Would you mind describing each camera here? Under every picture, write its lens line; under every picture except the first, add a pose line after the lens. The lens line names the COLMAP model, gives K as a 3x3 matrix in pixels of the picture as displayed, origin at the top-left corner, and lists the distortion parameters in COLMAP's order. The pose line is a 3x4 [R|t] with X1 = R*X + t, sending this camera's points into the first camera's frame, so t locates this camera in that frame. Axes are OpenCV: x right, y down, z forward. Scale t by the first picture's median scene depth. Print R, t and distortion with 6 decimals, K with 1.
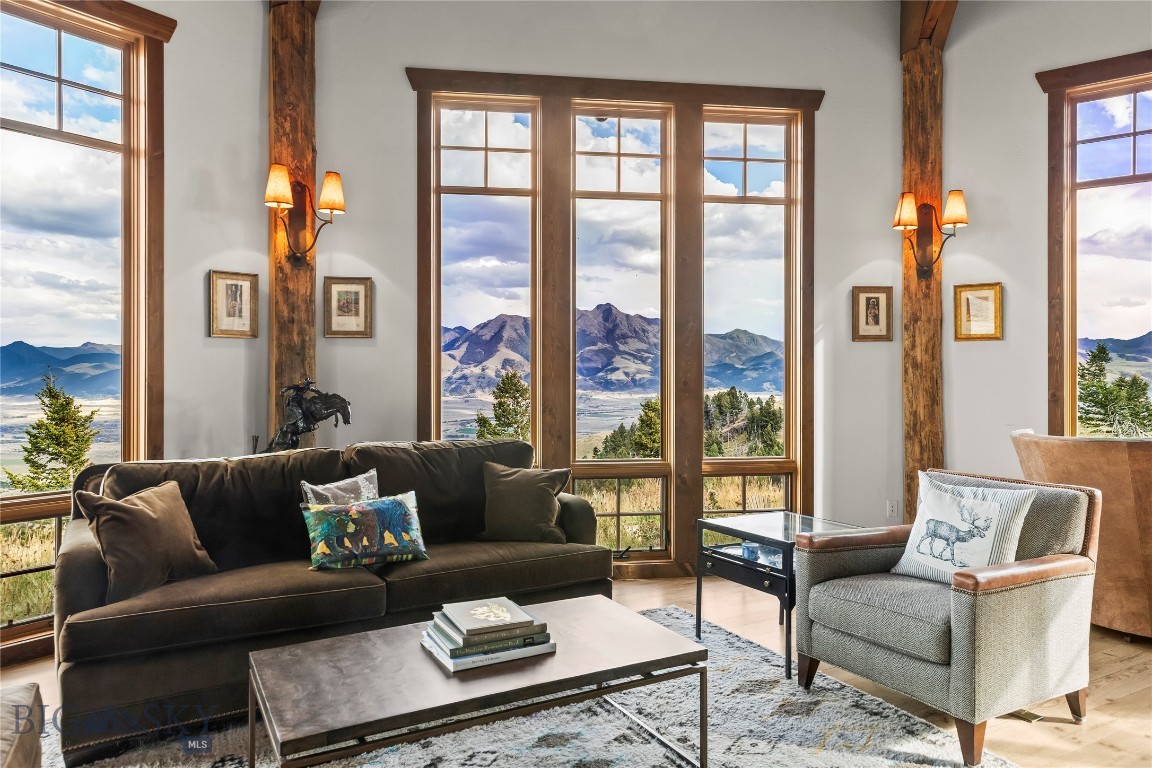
lens RADIAL K [[763.2, 0, 576.0], [0, 763.2, 384.0], [0, 0, 1]] dist [0.021437, -0.005937]
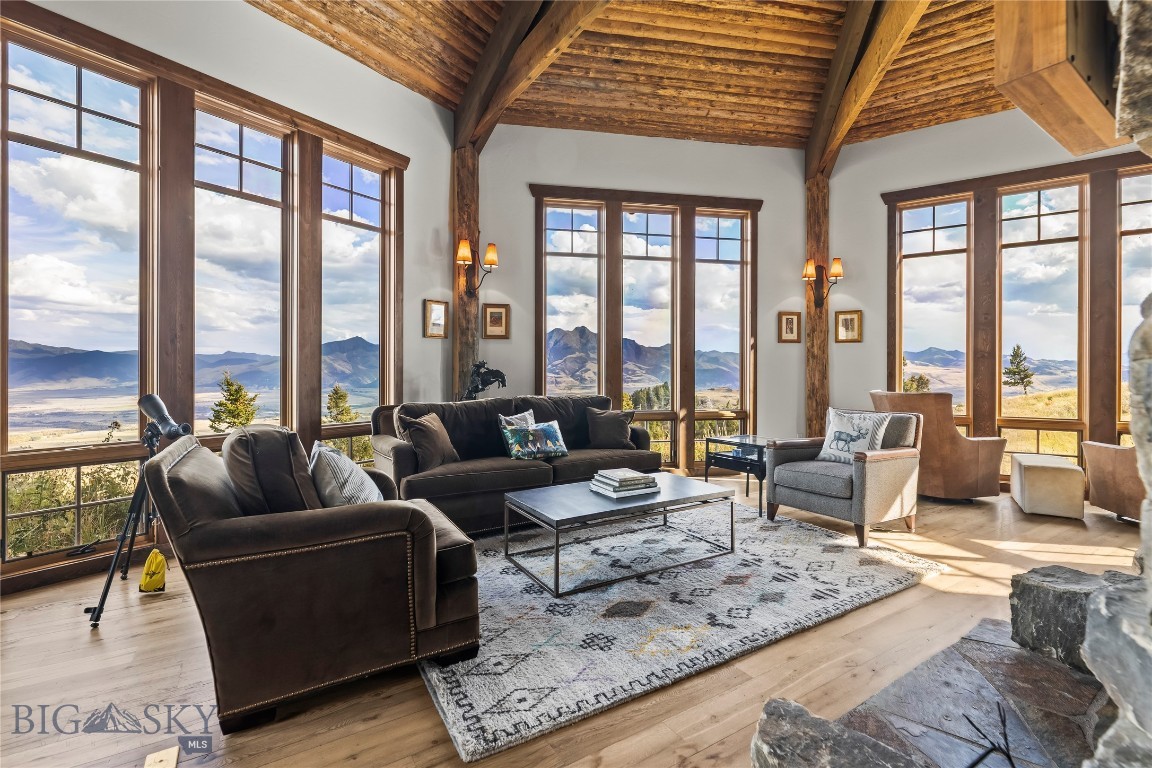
lens RADIAL K [[518.5, 0, 576.0], [0, 518.5, 384.0], [0, 0, 1]] dist [0.000292, 0.000229]
pose [[0.999076, 0.000870, 0.042963, -0.175584], [-0.001068, 0.999989, 0.004597, 0.038053], [-0.042959, -0.004639, 0.999066, -0.192185]]
